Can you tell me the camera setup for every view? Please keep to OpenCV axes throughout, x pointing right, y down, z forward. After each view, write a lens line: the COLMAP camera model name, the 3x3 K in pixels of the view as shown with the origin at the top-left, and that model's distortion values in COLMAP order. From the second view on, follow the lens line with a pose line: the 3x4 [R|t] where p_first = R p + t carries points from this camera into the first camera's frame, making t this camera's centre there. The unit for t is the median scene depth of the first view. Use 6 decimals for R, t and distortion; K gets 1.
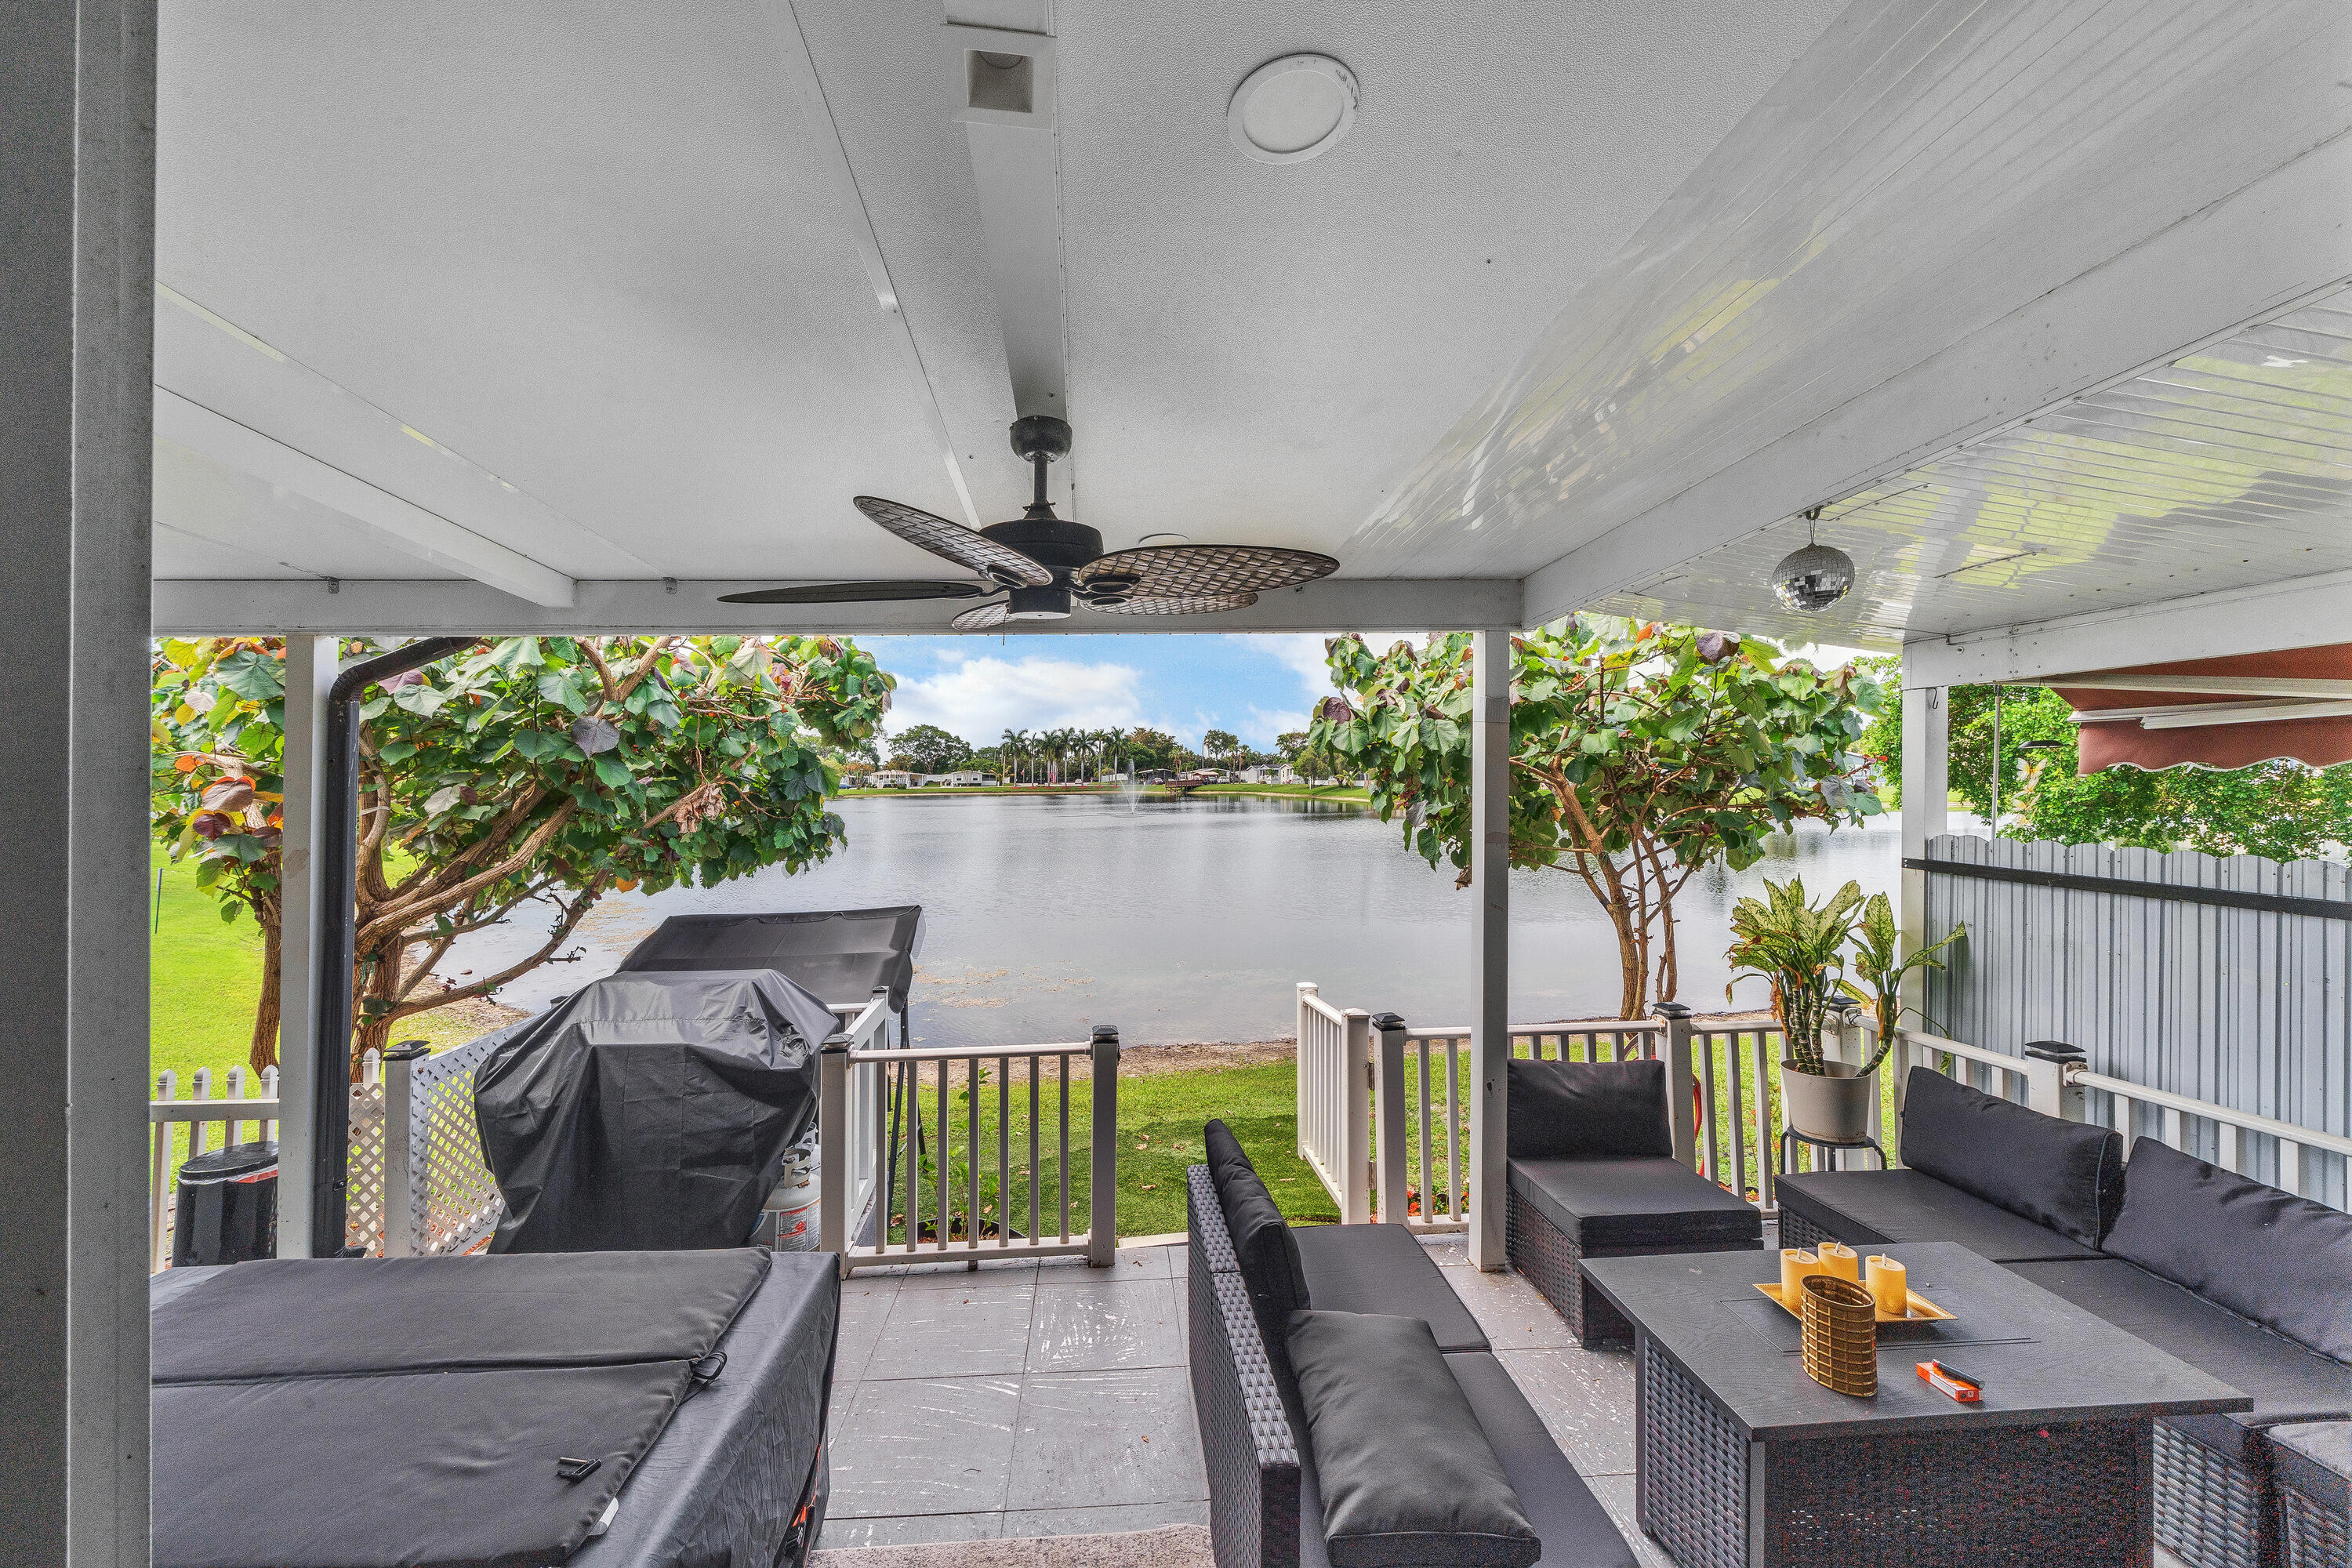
lens RADIAL K [[802.4, 0, 1136.8], [0, 802.4, 776.3], [0, 0, 1]] dist [-0.004163, -0.000569]
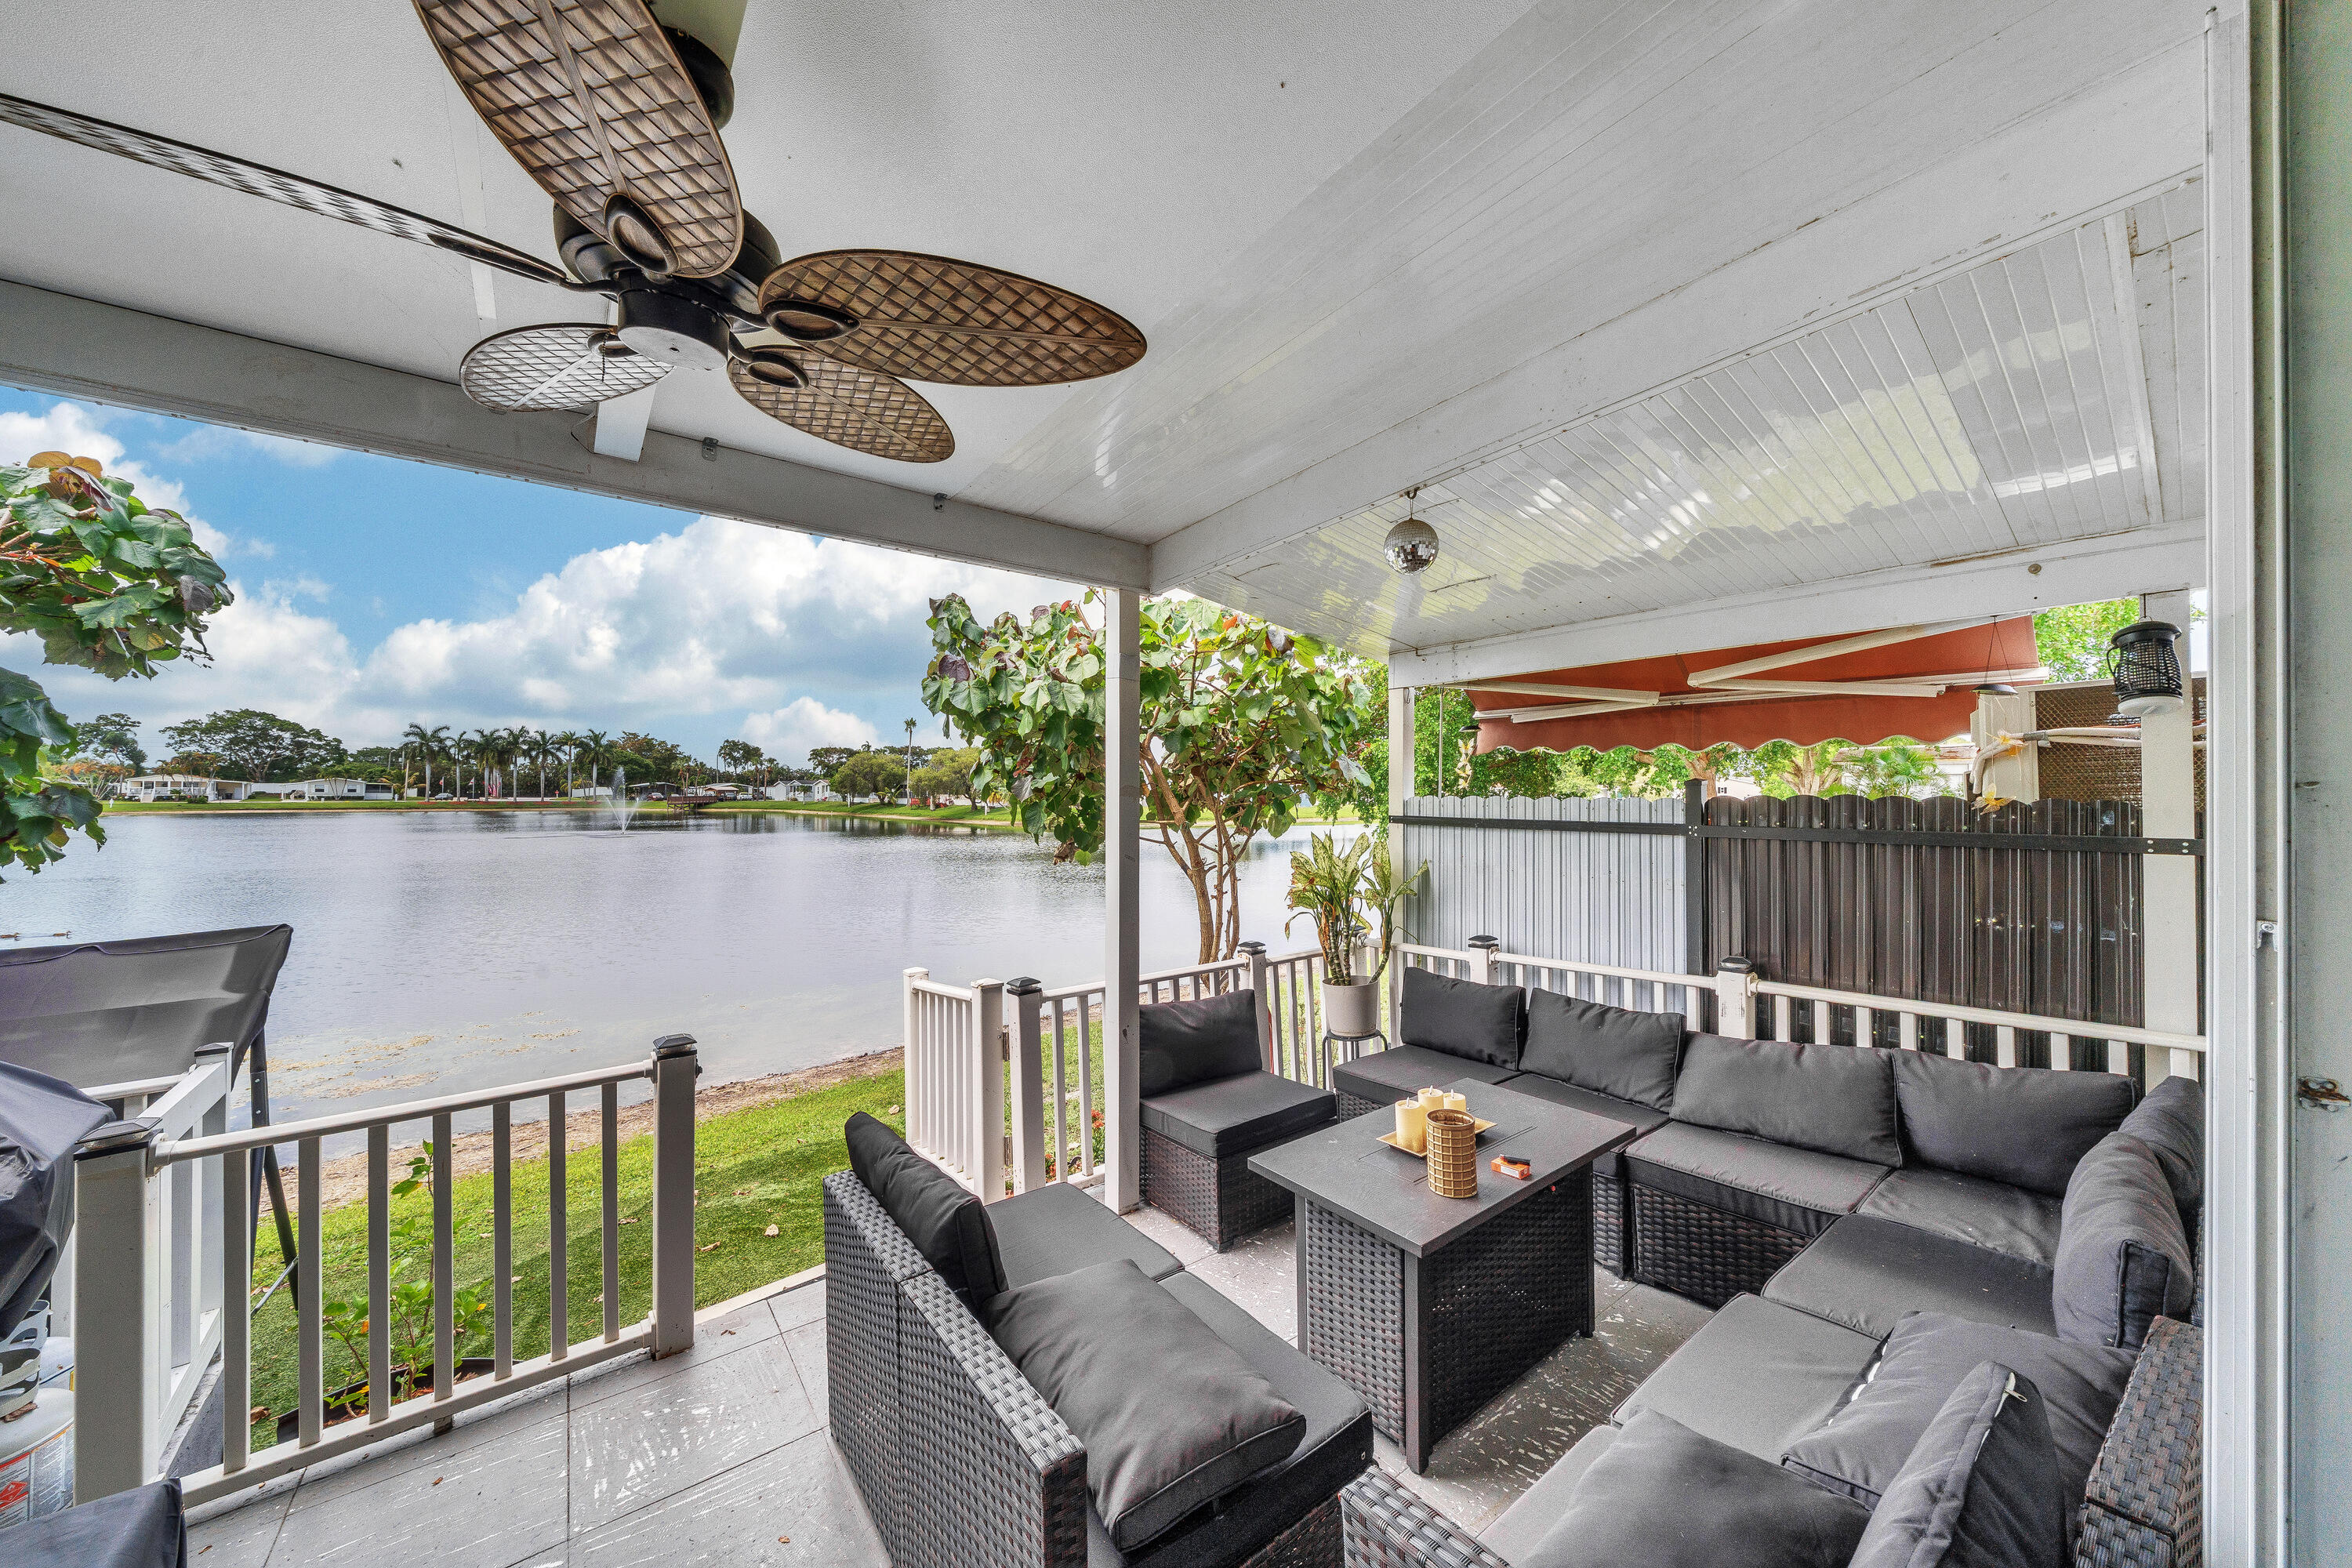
lens RADIAL K [[802.4, 0, 1178.0], [0, 802.4, 803.5], [0, 0, 1]] dist [-0.004163, -0.000569]
pose [[0.822830, 0.008145, 0.568229, -0.079003], [-0.013834, 0.999888, 0.005701, 0.083453], [-0.568119, -0.012552, 0.822851, 0.119811]]
